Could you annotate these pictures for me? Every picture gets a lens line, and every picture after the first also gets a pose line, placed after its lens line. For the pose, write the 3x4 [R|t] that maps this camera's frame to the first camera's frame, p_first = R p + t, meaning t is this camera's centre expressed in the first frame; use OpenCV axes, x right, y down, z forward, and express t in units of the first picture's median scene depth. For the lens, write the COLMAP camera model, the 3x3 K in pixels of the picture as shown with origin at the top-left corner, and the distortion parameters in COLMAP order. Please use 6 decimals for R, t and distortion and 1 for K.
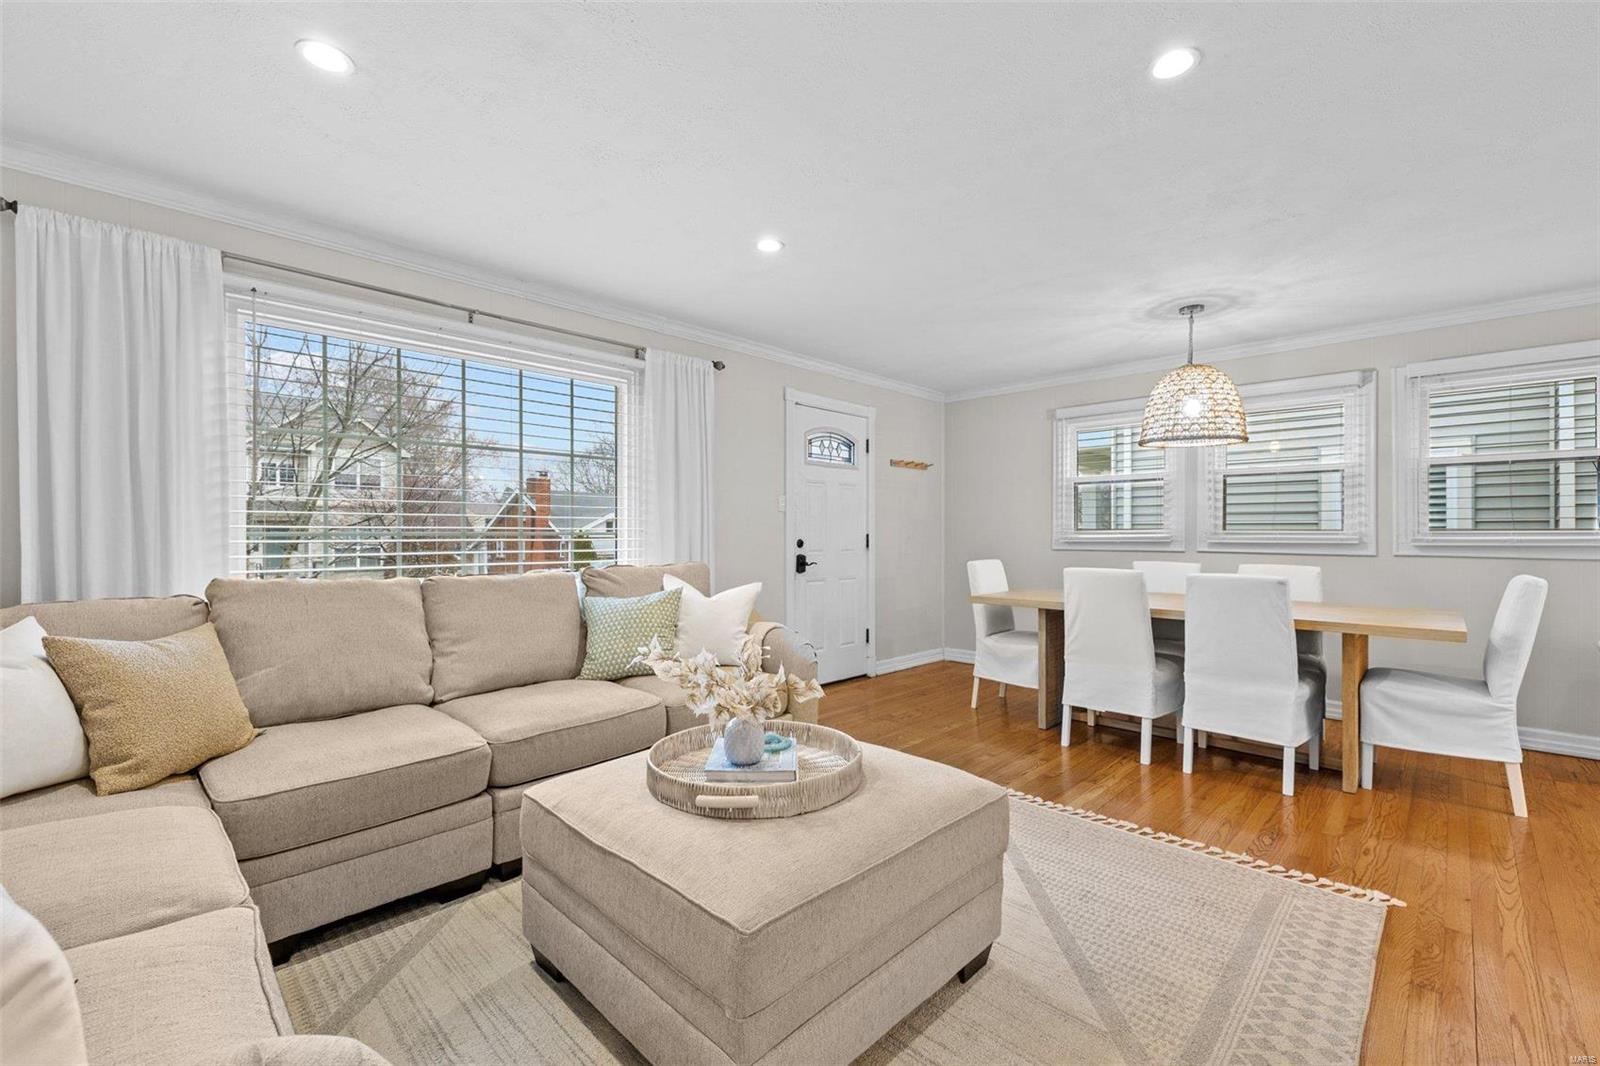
lens RADIAL K [[669.7, 0, 796.4], [0, 669.7, 538.0], [0, 0, 1]] dist [0.002029, -0.000369]
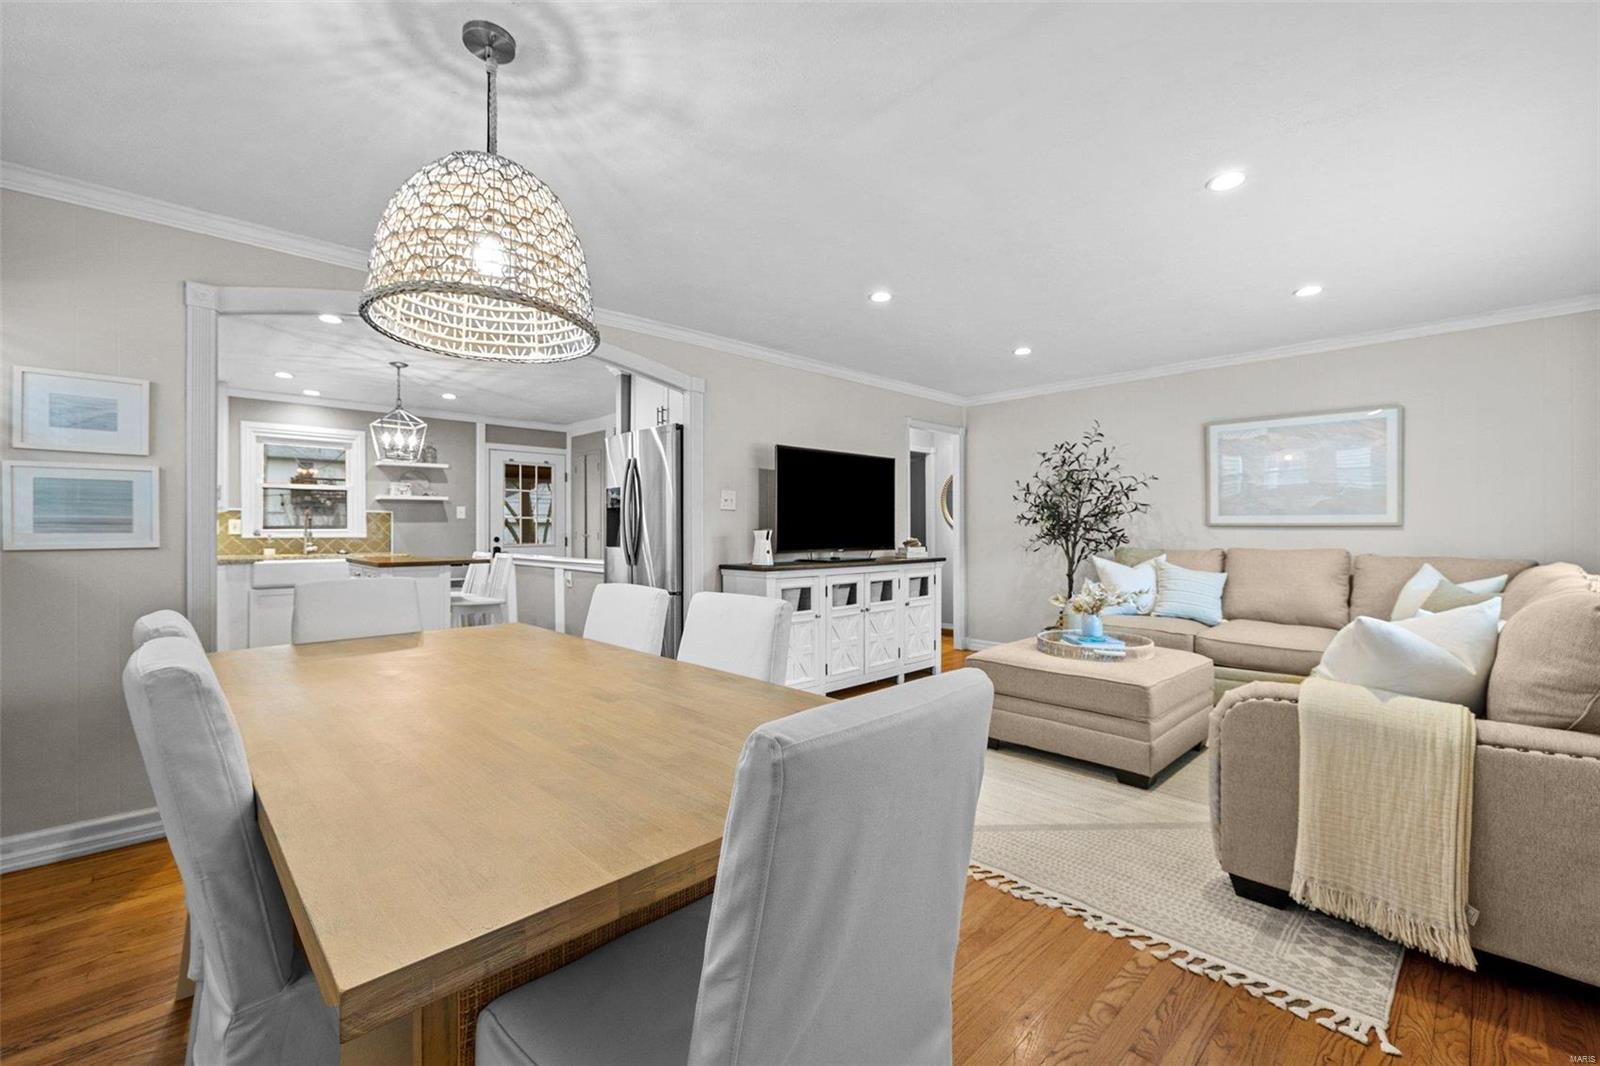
lens RADIAL K [[669.7, 0, 796.8], [0, 669.7, 528.2], [0, 0, 1]] dist [0.002029, -0.000369]
pose [[-0.999665, 0.003276, 0.025668, 0.480772], [0.003399, 0.999983, 0.004773, -0.015992], [-0.025652, 0.004859, -0.999659, 1.890393]]
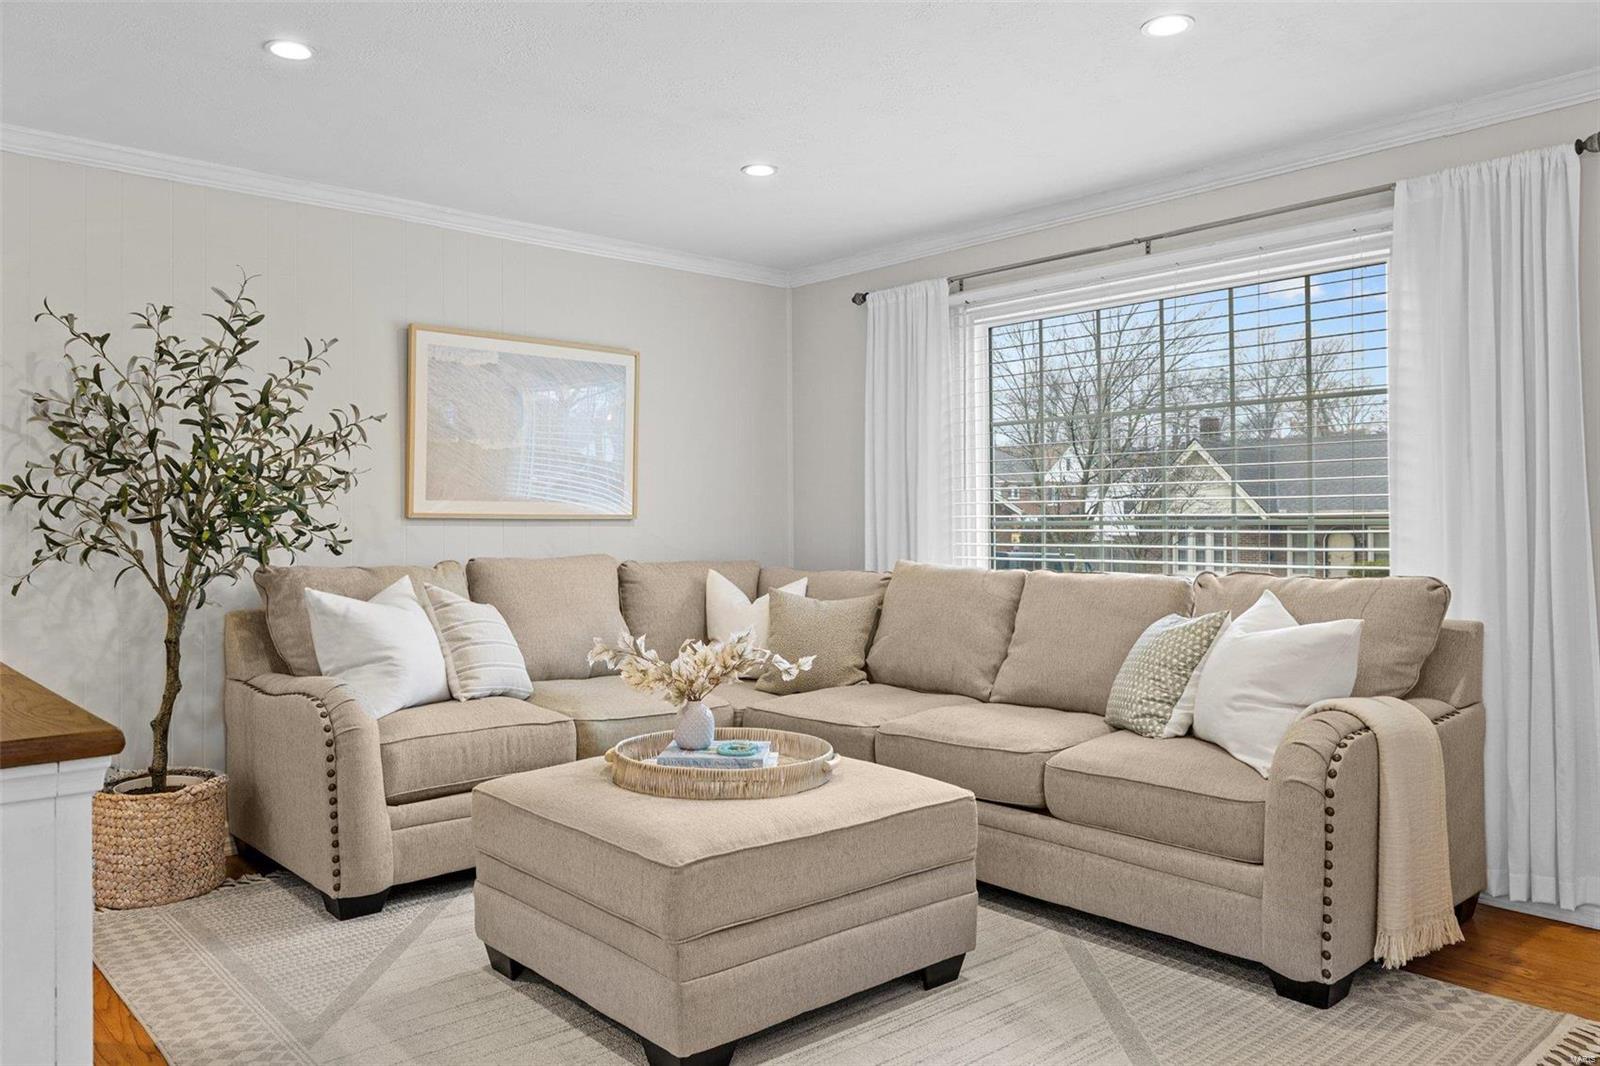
lens RADIAL K [[1154.8, 0, 800.8], [0, 1154.8, 522.5], [0, 0, 1]] dist [0.003099, 0.001542]
pose [[-0.066415, -0.000009, -0.997792, 0.998166], [-0.002220, 0.999998, 0.000139, -0.006206], [0.997790, 0.002224, -0.066415, 0.766140]]
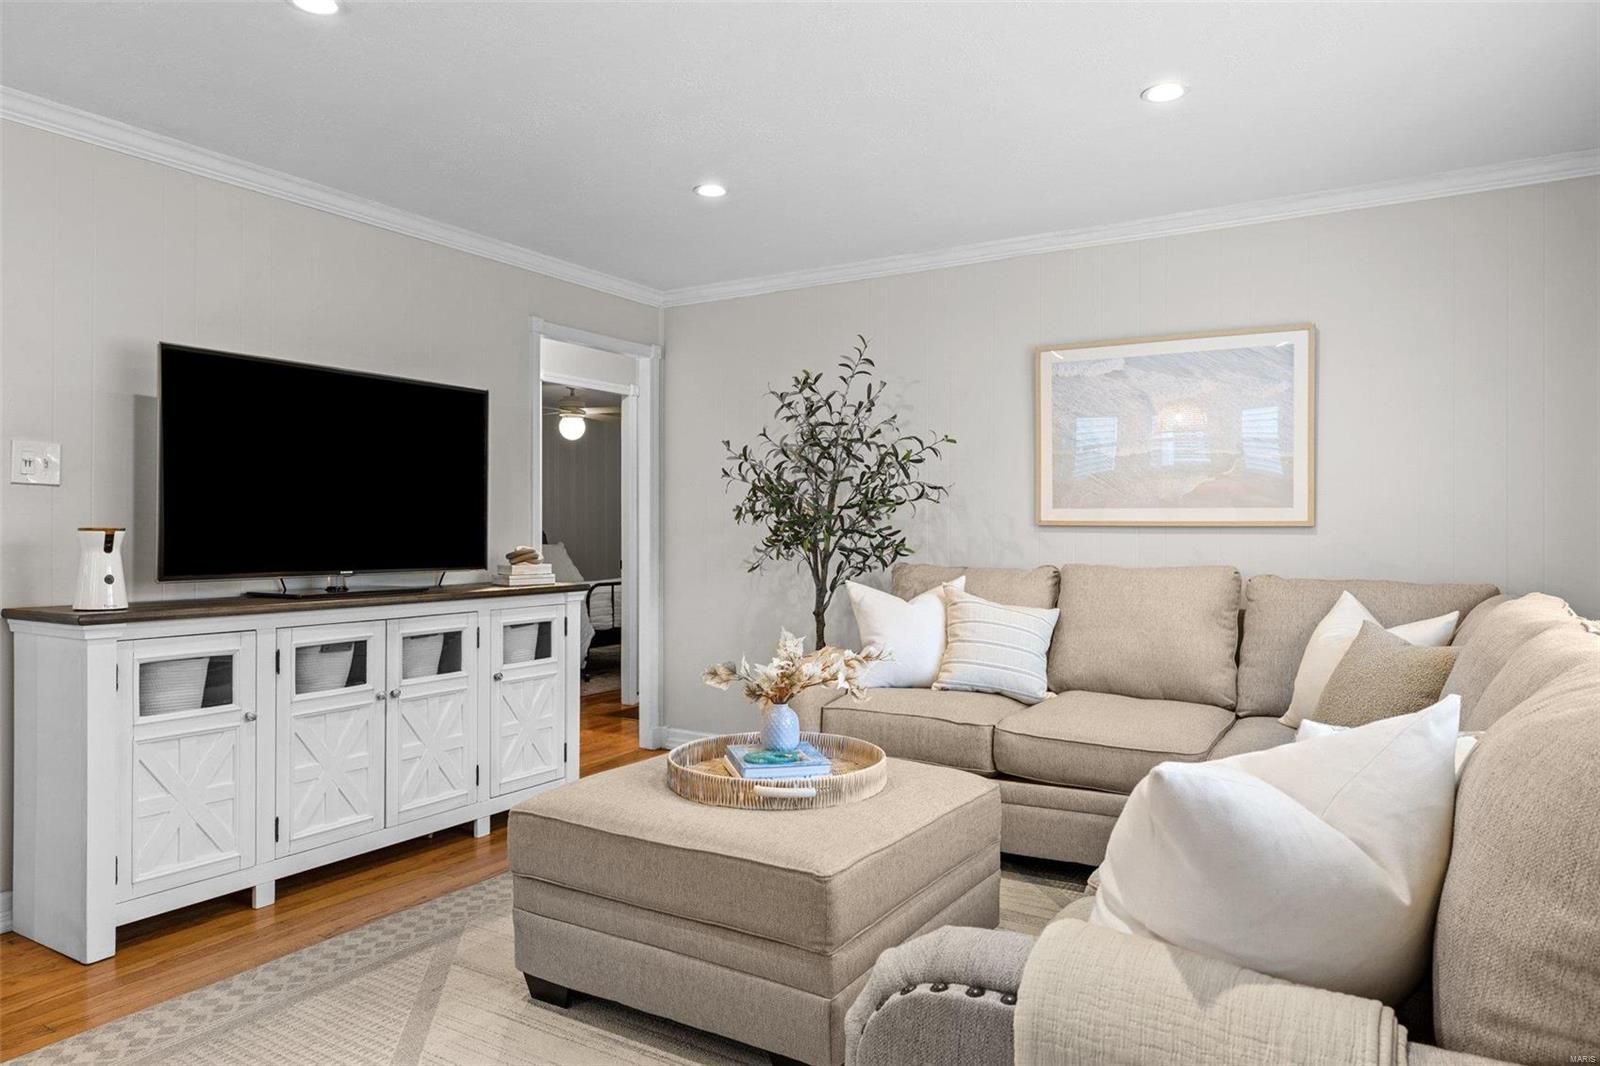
lens RADIAL K [[1034.0, 0, 803.8], [0, 1034.0, 528.4], [0, 0, 1]] dist [-0.006194, 0.006221]
pose [[-0.973587, -0.000994, -0.228316, 0.152111], [-0.002286, 0.999983, 0.005394, -0.013450], [0.228306, 0.005774, -0.973572, 1.550689]]
